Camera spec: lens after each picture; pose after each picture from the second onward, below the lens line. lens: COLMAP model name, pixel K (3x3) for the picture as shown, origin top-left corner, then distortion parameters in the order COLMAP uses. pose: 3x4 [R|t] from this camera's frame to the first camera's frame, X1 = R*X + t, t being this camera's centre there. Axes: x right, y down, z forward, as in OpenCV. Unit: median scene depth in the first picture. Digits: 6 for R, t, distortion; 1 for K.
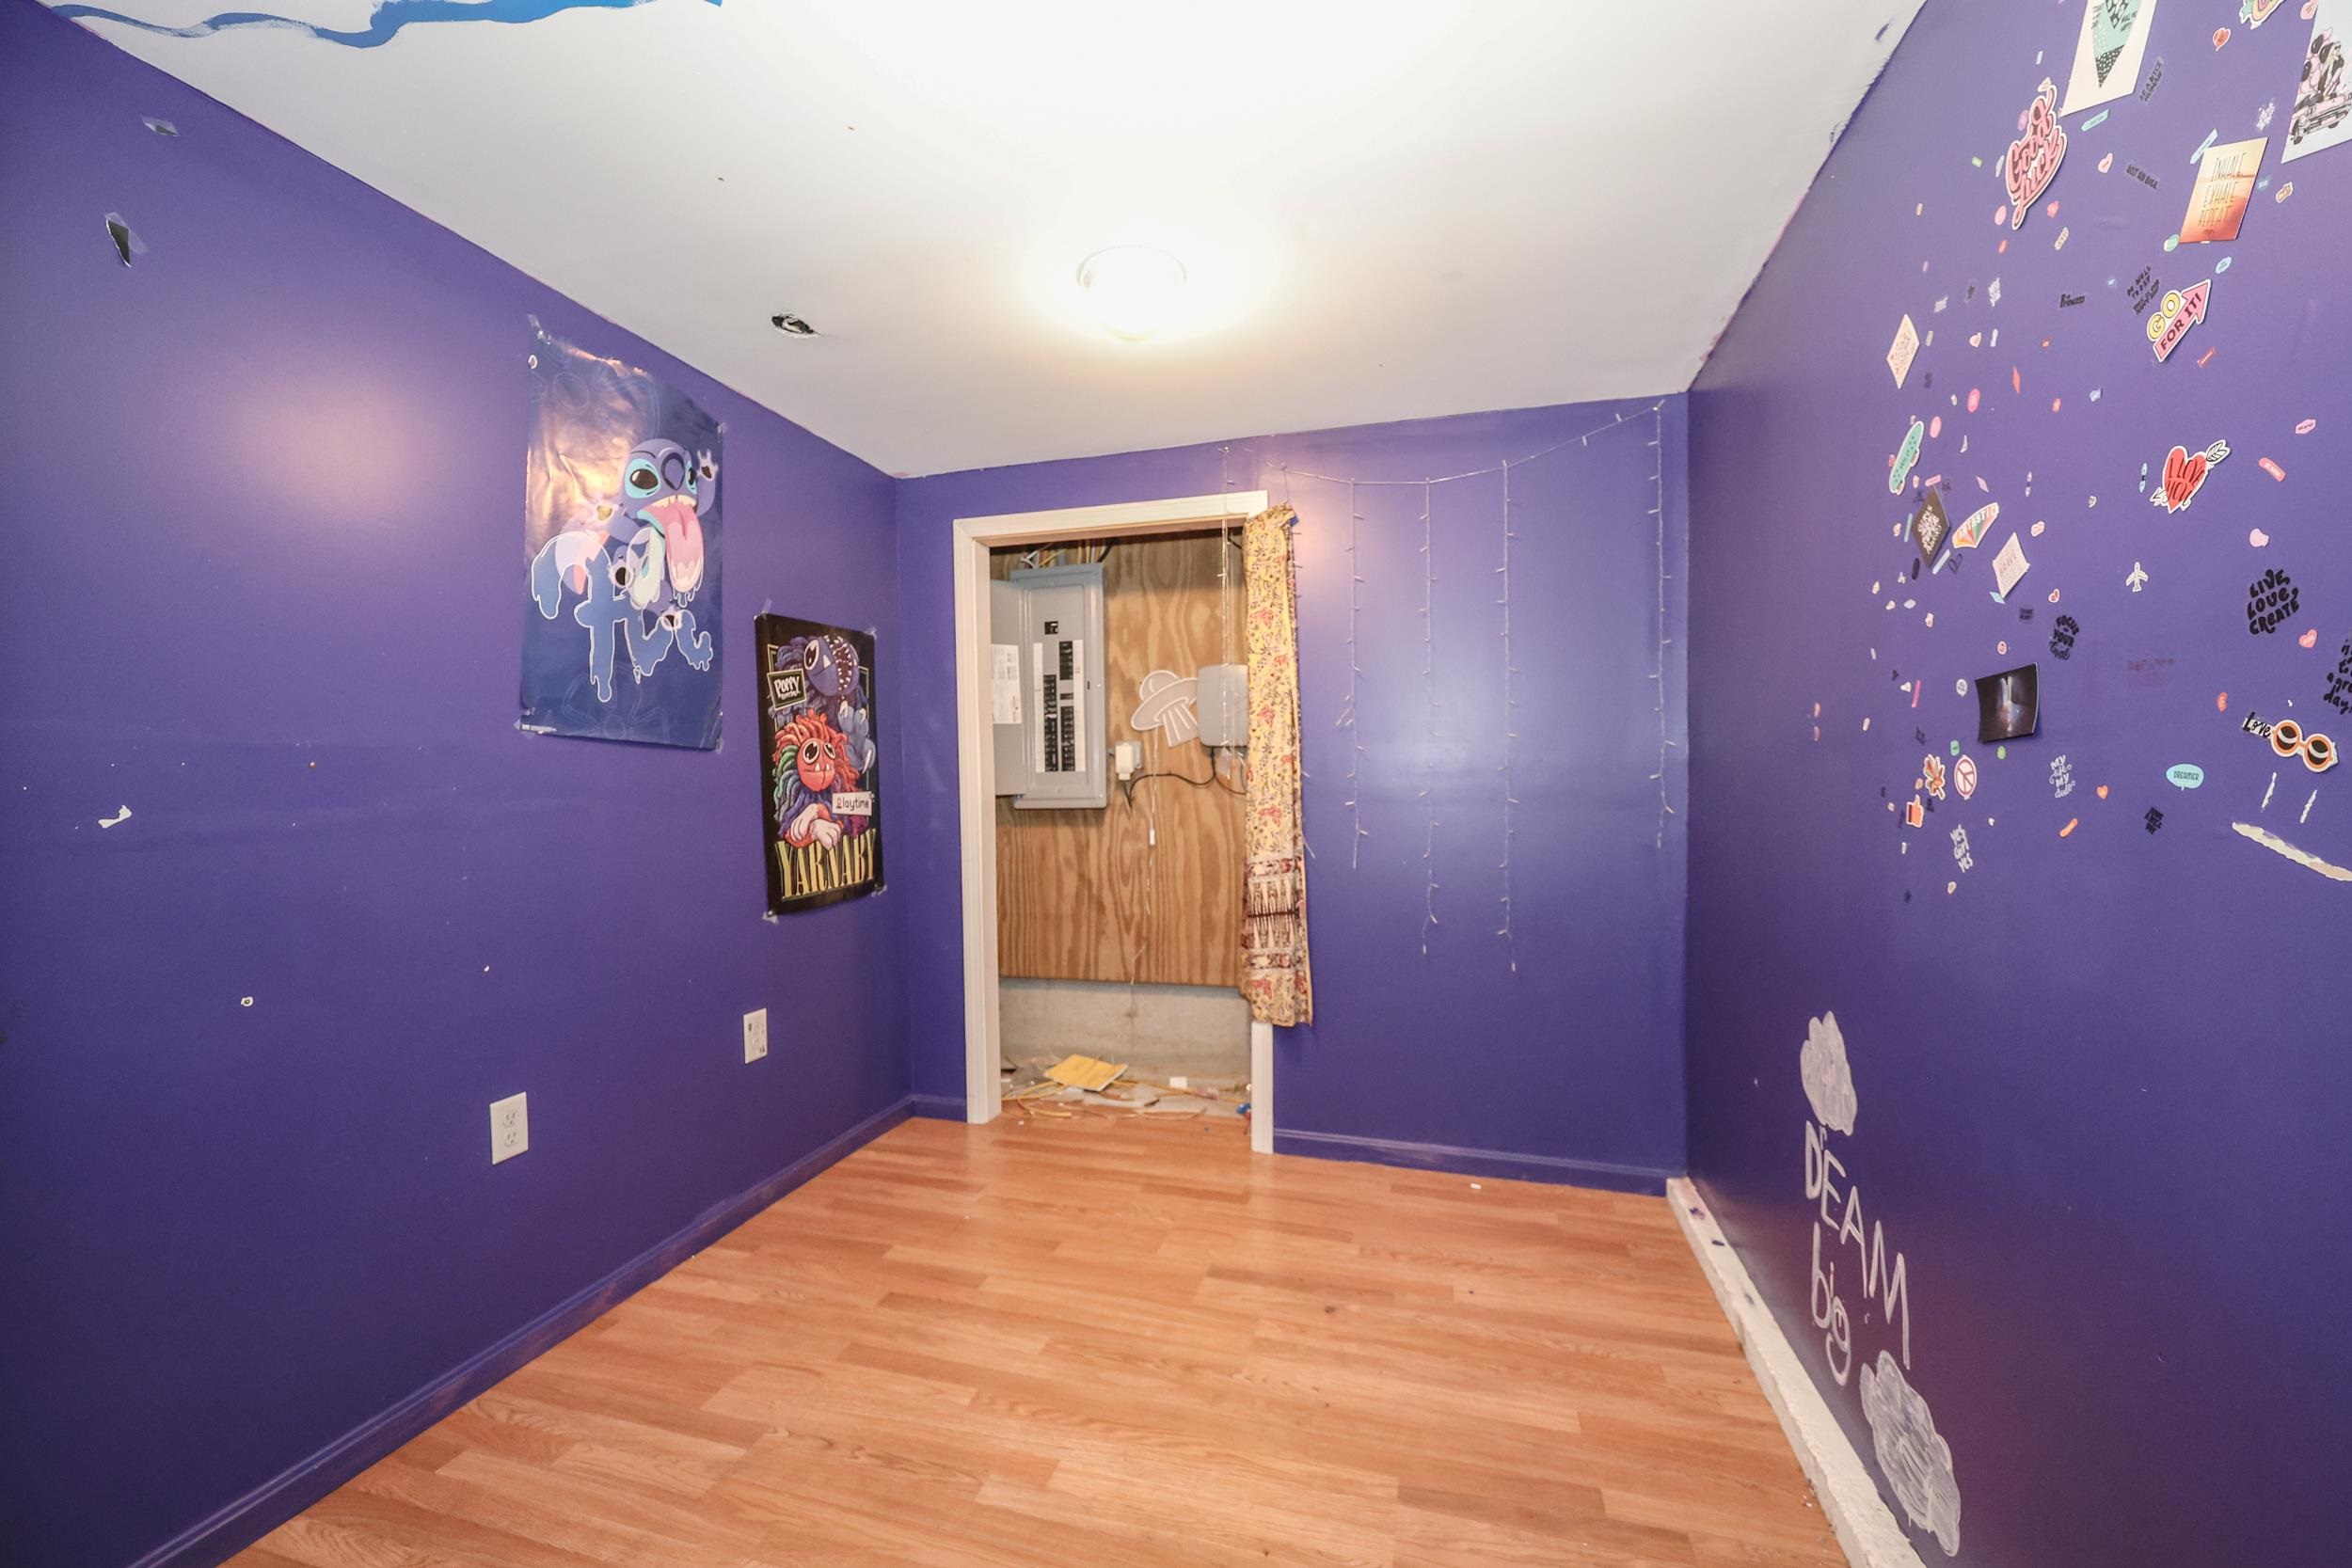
lens RADIAL K [[973.7, 0, 1165.4], [0, 973.7, 782.3], [0, 0, 1]] dist [-0.005485, 0.001069]
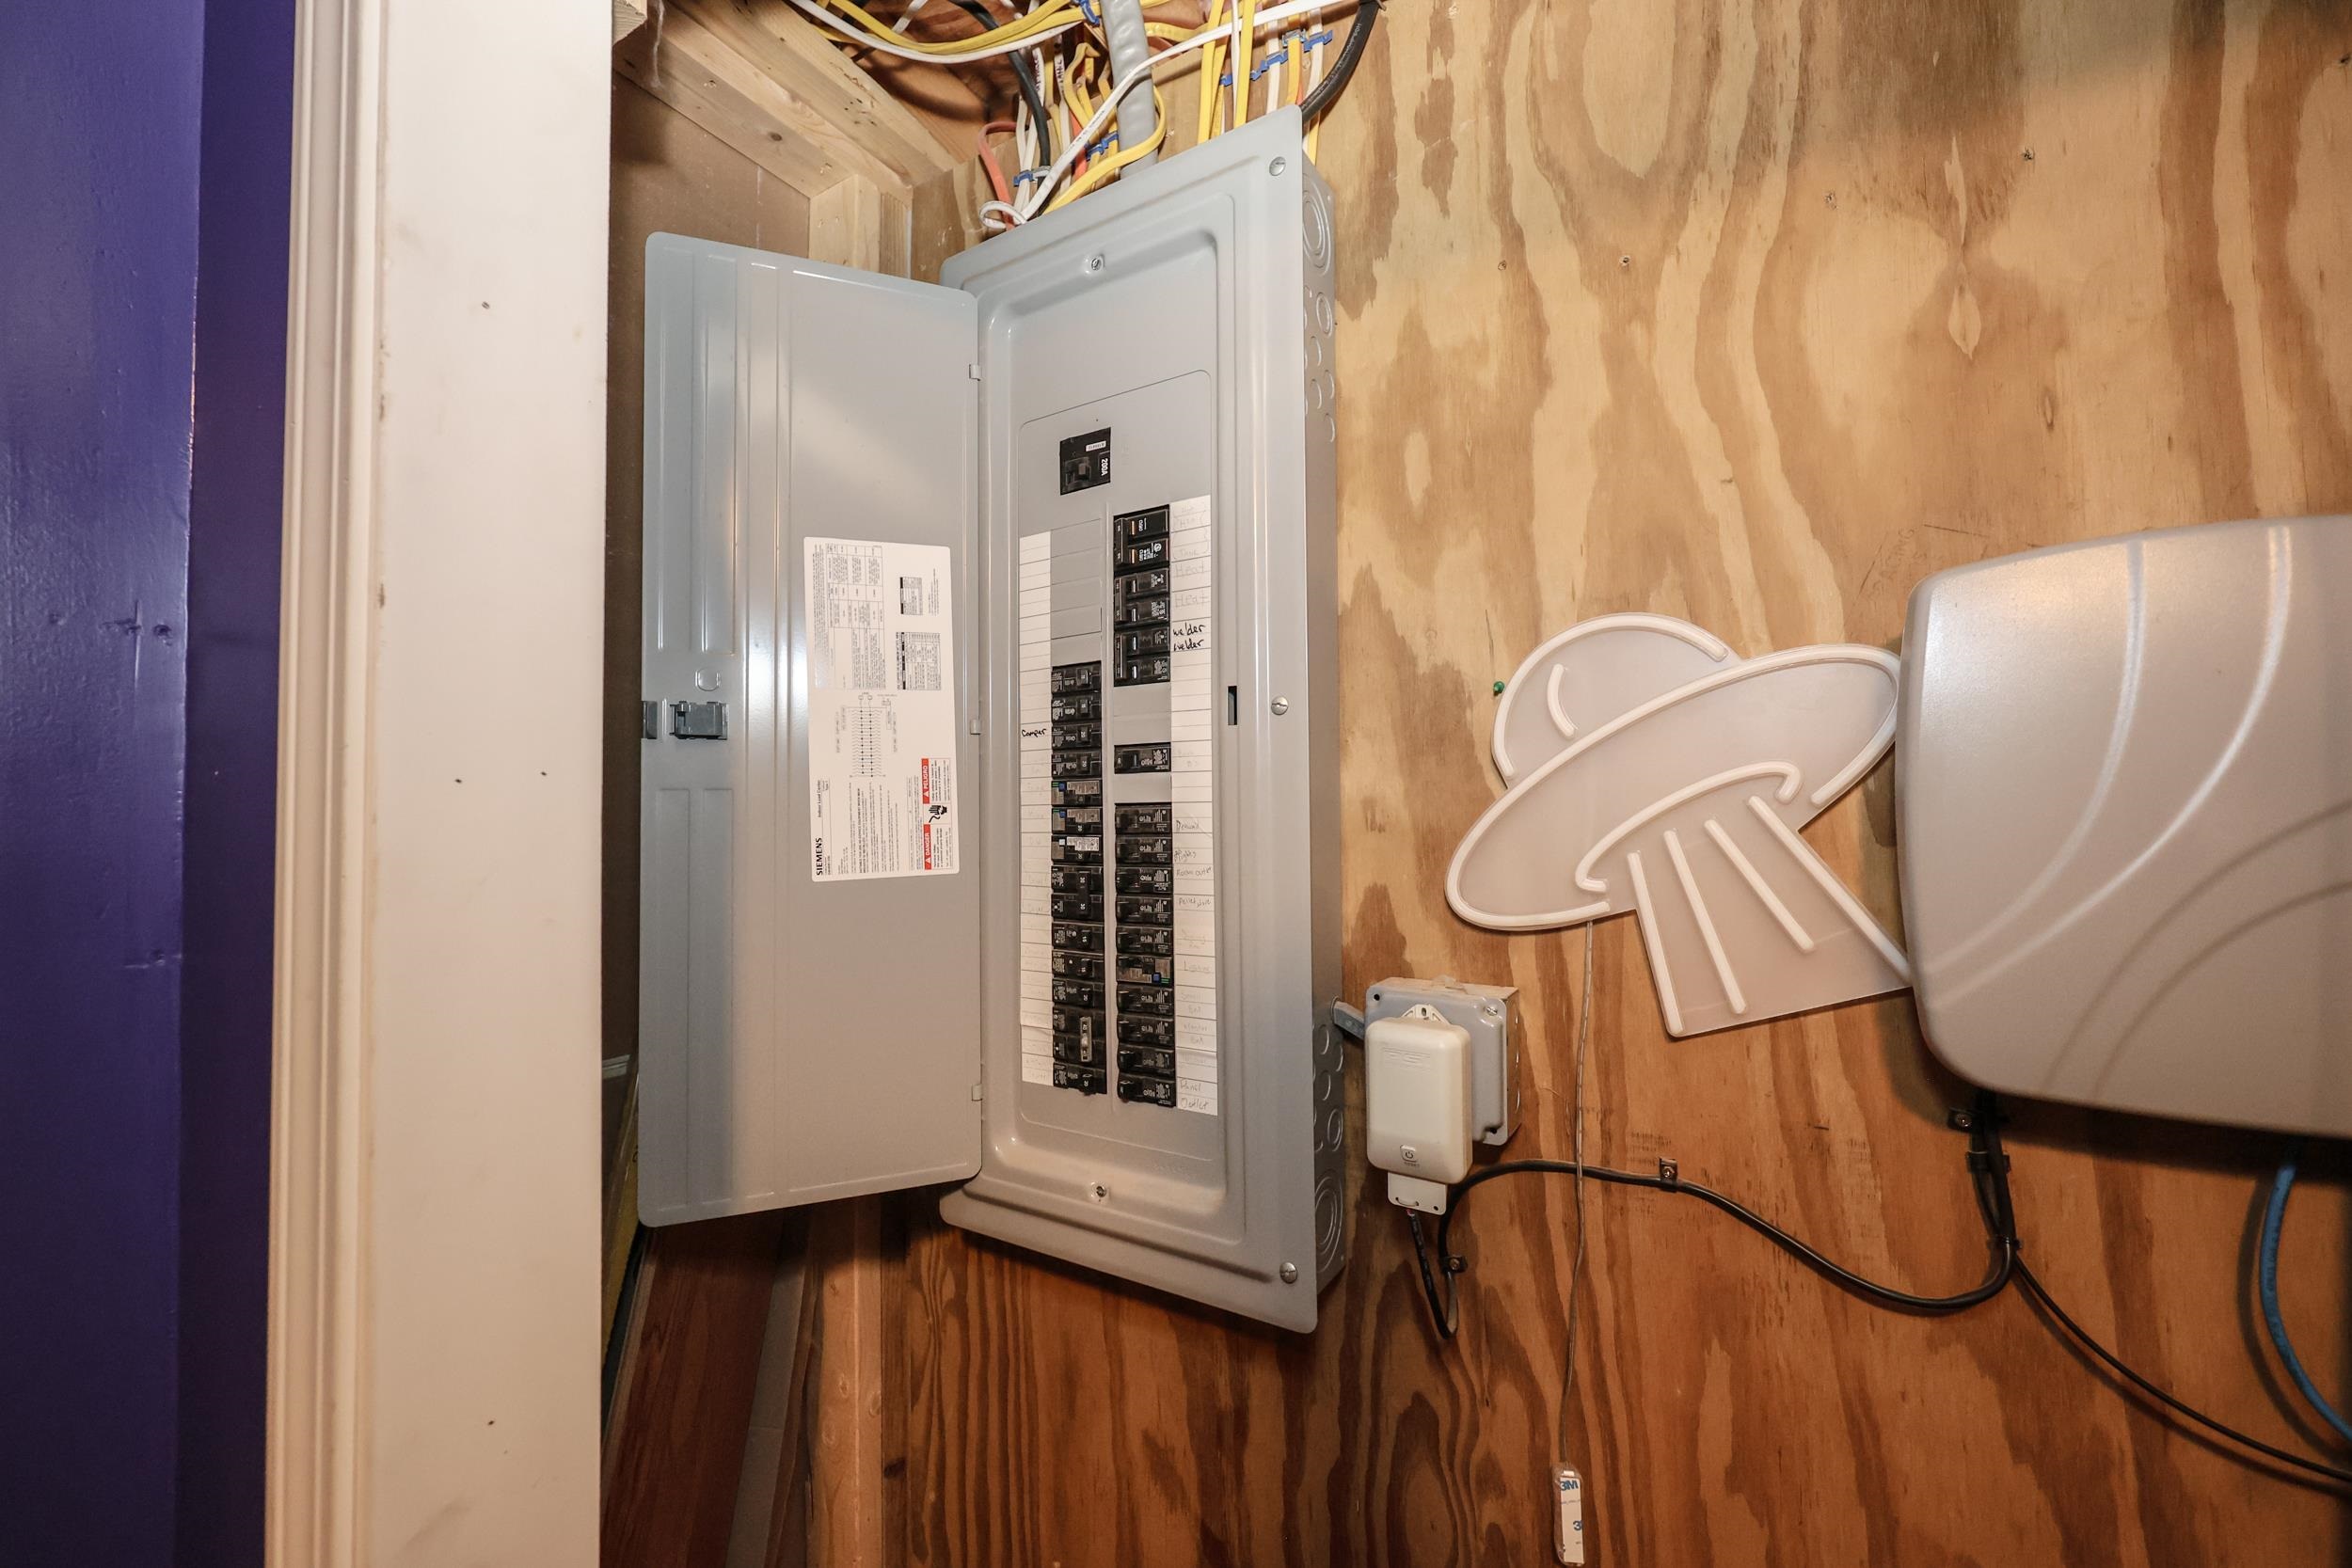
lens RADIAL K [[973.7, 0, 1174.1], [0, 973.7, 768.3], [0, 0, 1]] dist [-0.005485, 0.001069]
pose [[0.968388, -0.001147, -0.249446, -0.039657], [-0.006819, 0.999494, -0.031069, -0.079216], [0.249356, 0.031788, 0.967890, 0.788737]]
